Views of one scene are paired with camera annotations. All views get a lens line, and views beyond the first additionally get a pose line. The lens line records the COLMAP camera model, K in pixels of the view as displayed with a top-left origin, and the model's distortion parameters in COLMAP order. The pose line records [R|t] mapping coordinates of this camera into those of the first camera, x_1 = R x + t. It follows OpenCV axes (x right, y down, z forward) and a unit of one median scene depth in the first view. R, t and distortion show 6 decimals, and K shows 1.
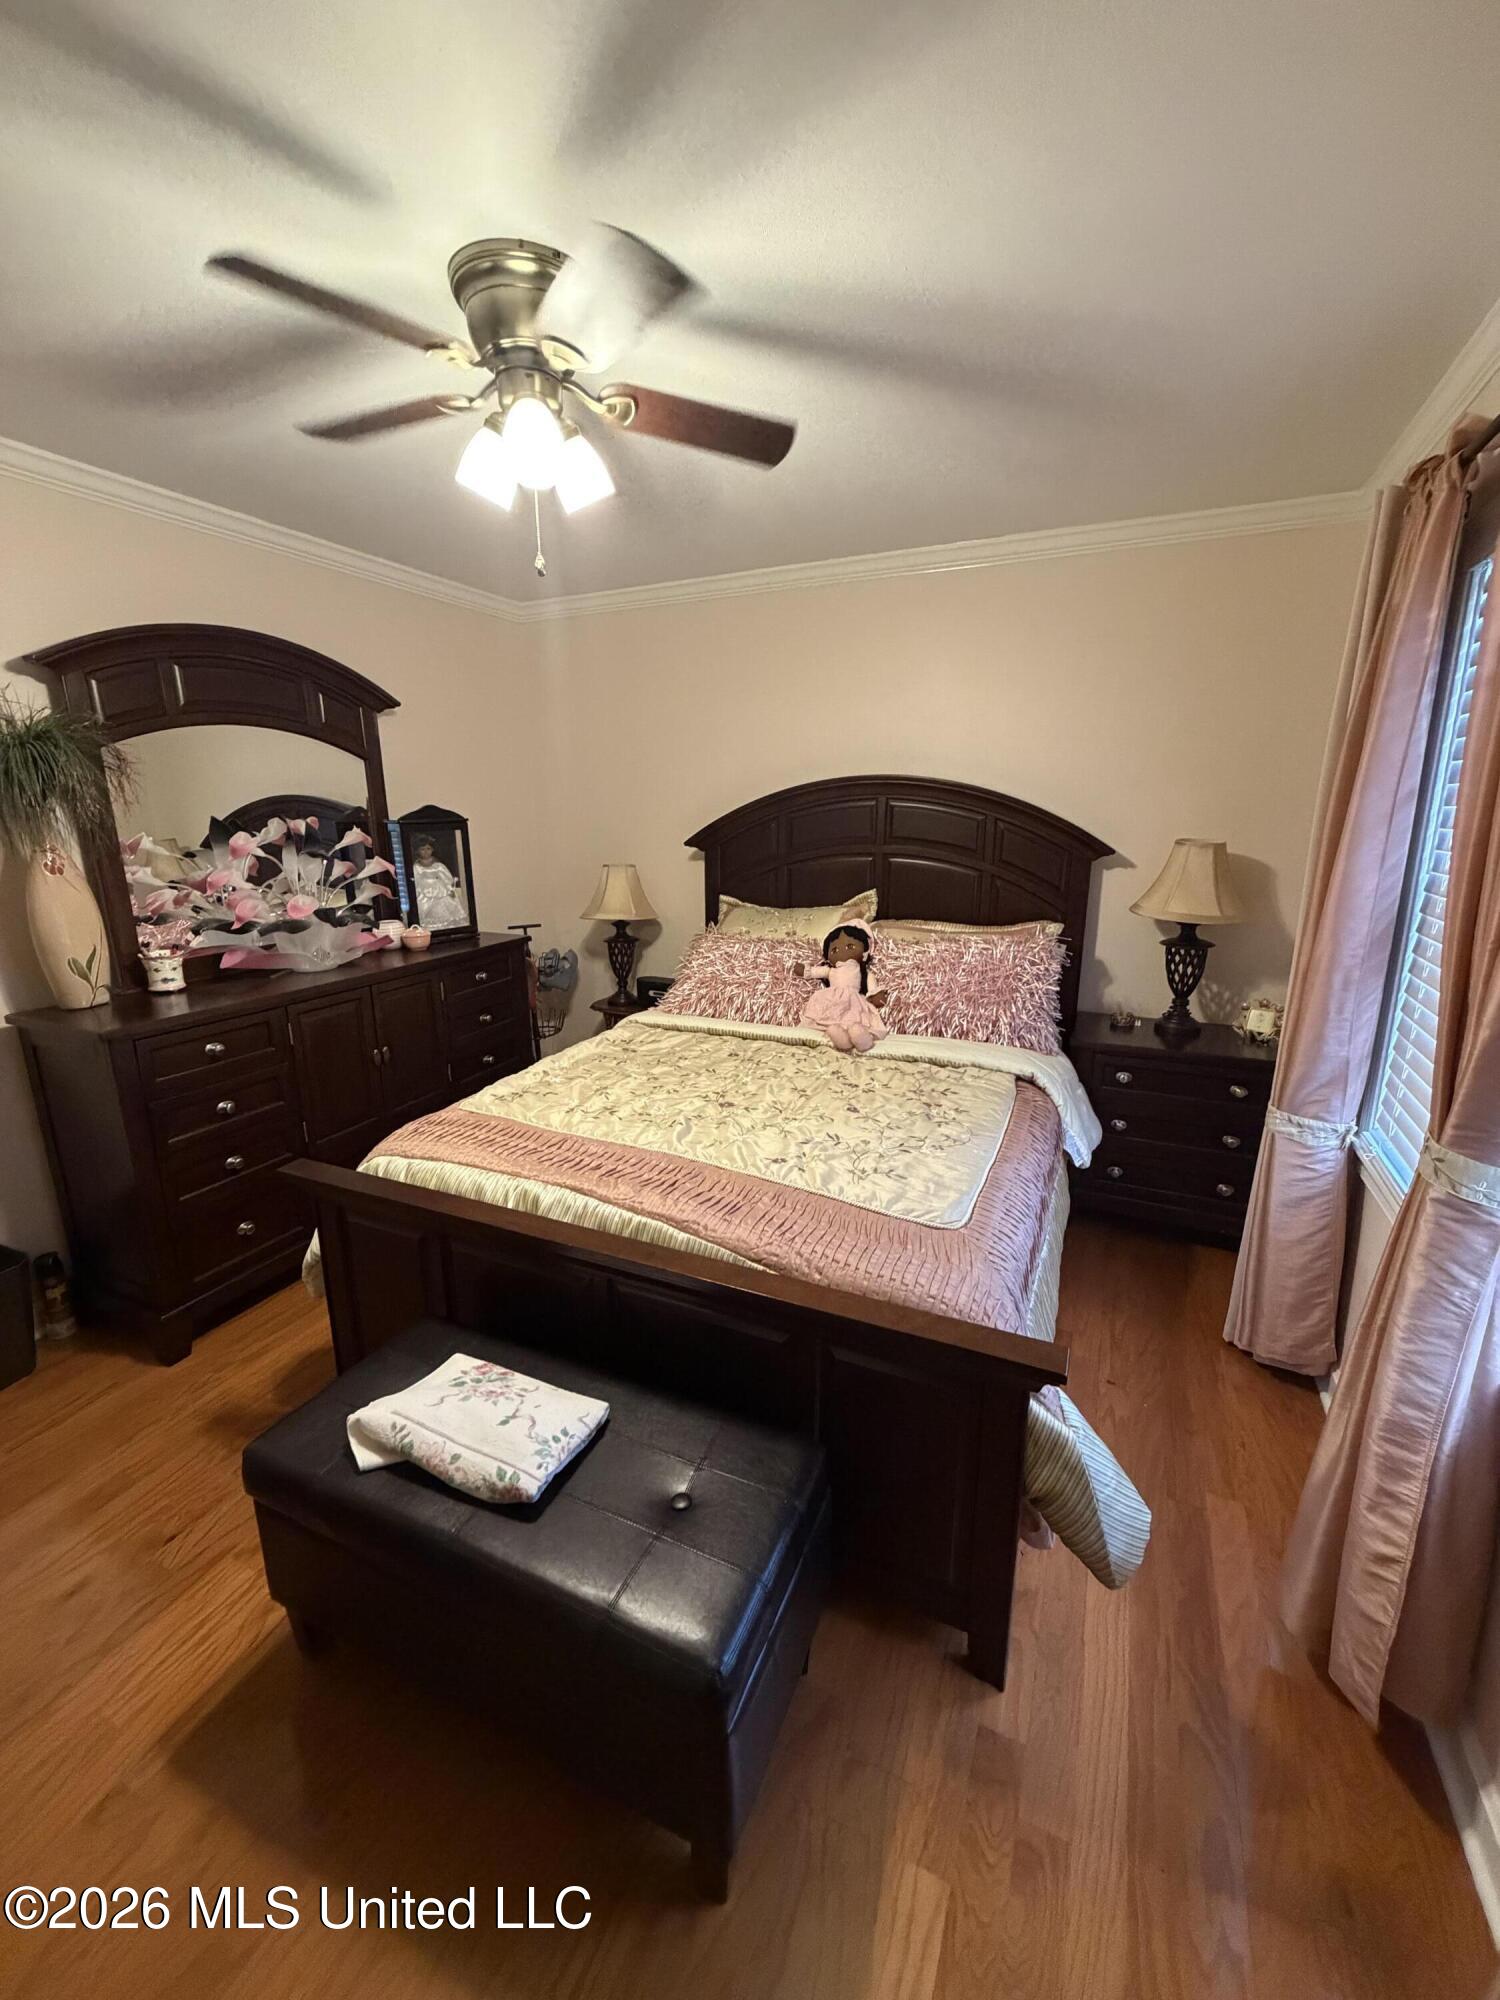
lens RADIAL K [[800.4, 0, 754.6], [0, 800.4, 1004.5], [0, 0, 1]] dist [-0.002196, -0.000036]
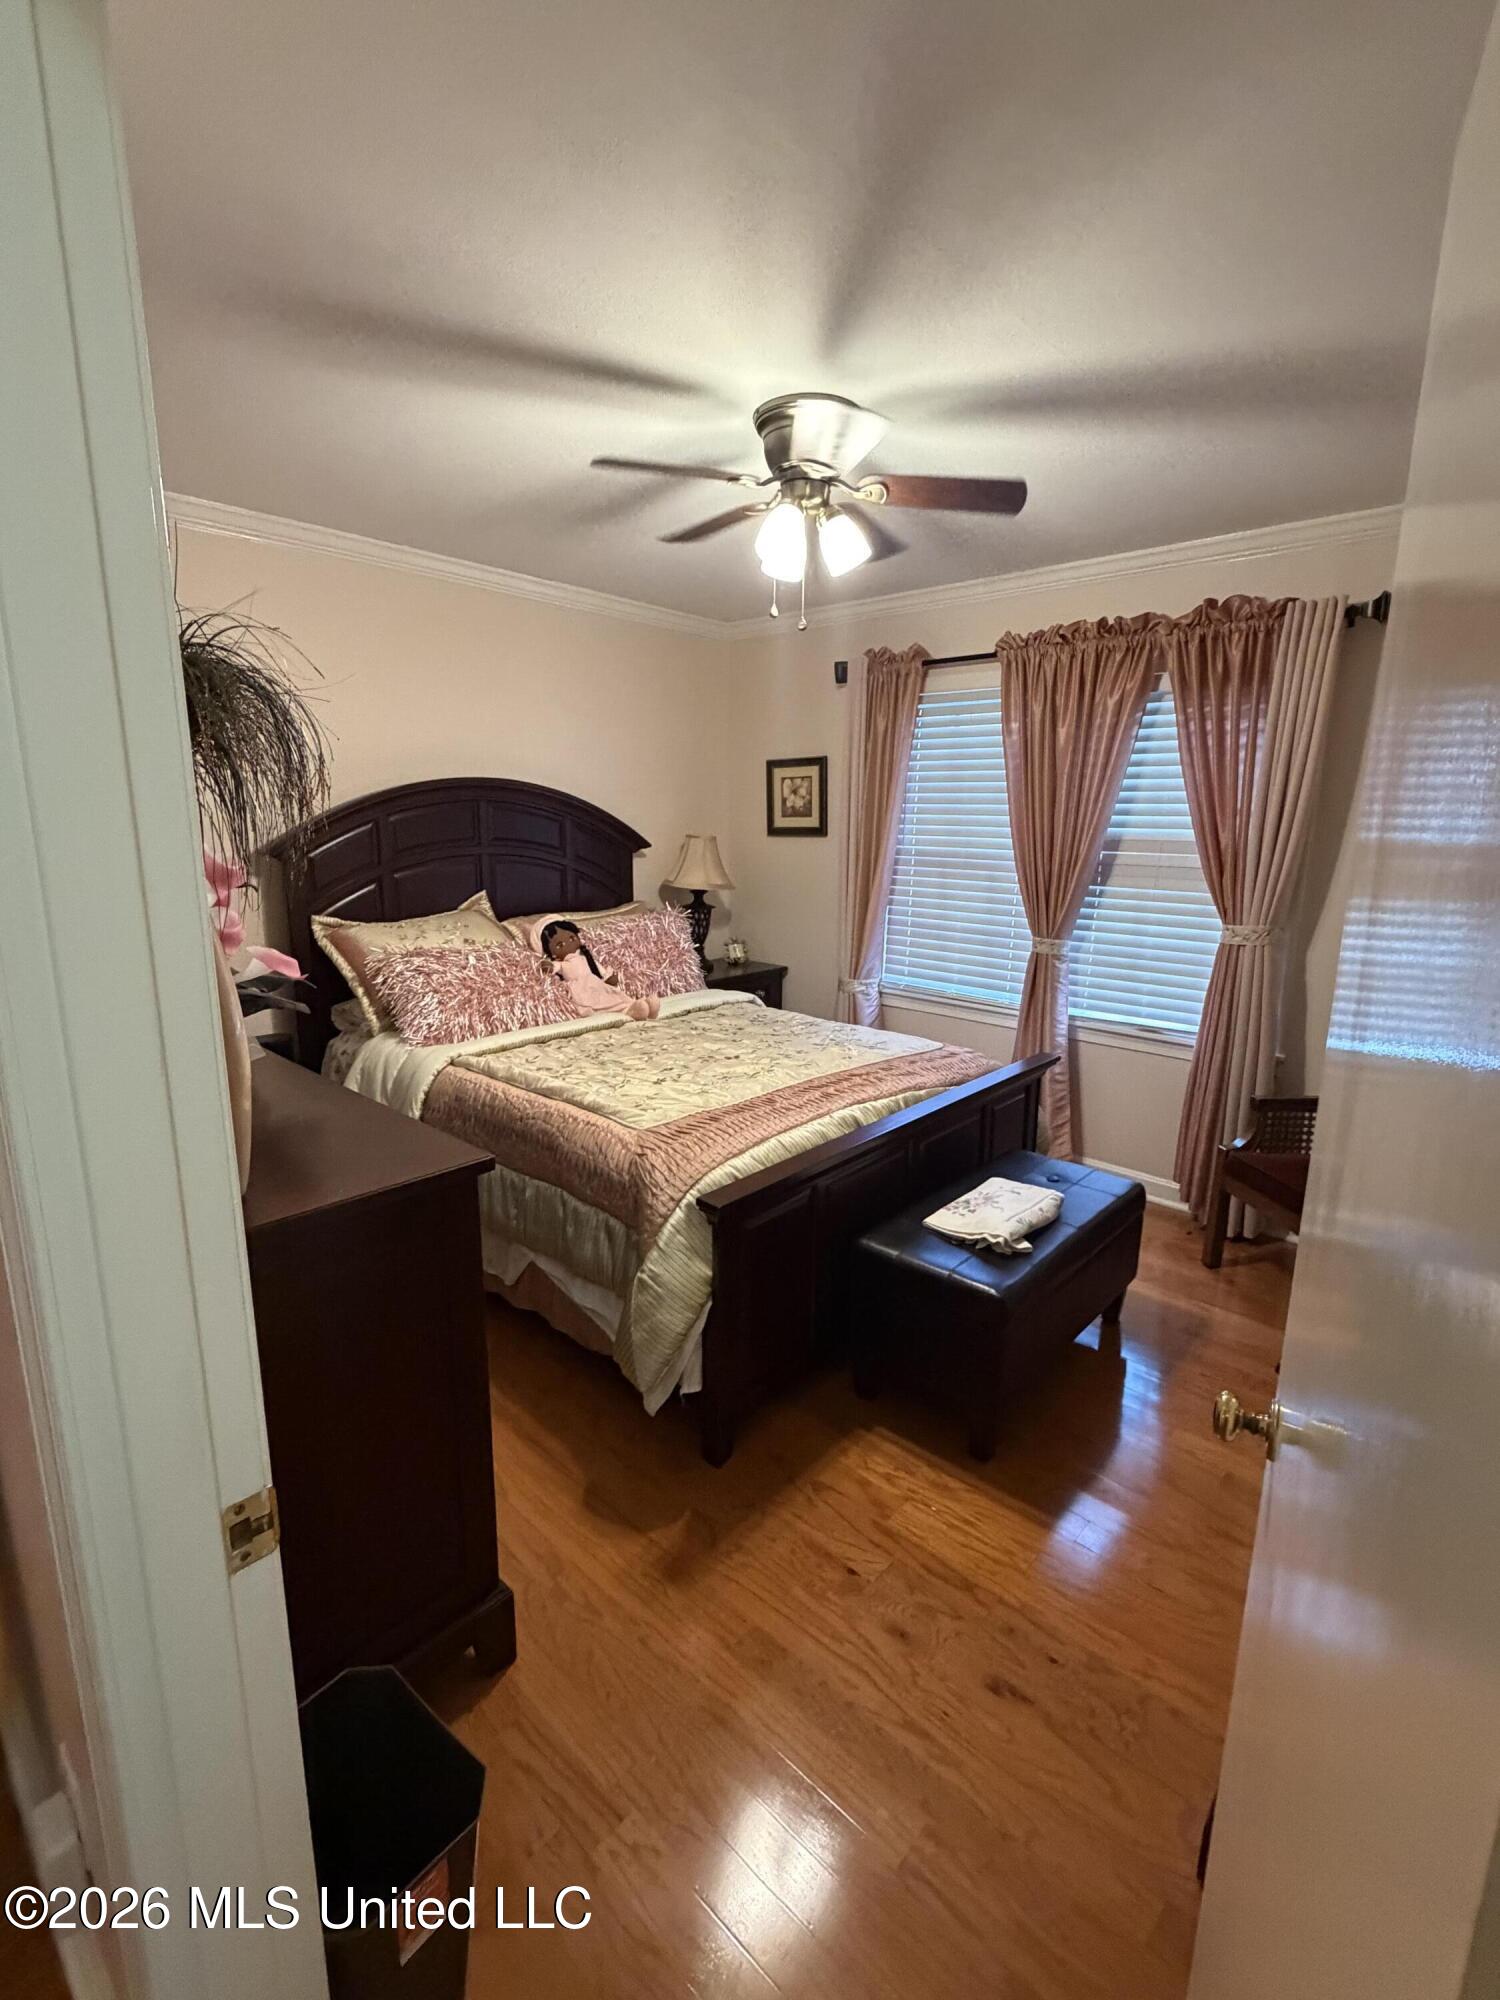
lens RADIAL K [[914.7, 0, 749.8], [0, 914.7, 1007.8], [0, 0, 1]] dist [-0.004473, 0.000541]
pose [[0.311694, -0.193962, 0.930175, -1.057208], [0.217746, 0.967473, 0.128775, -0.097063], [-0.924897, 0.162403, 0.343790, 0.400380]]
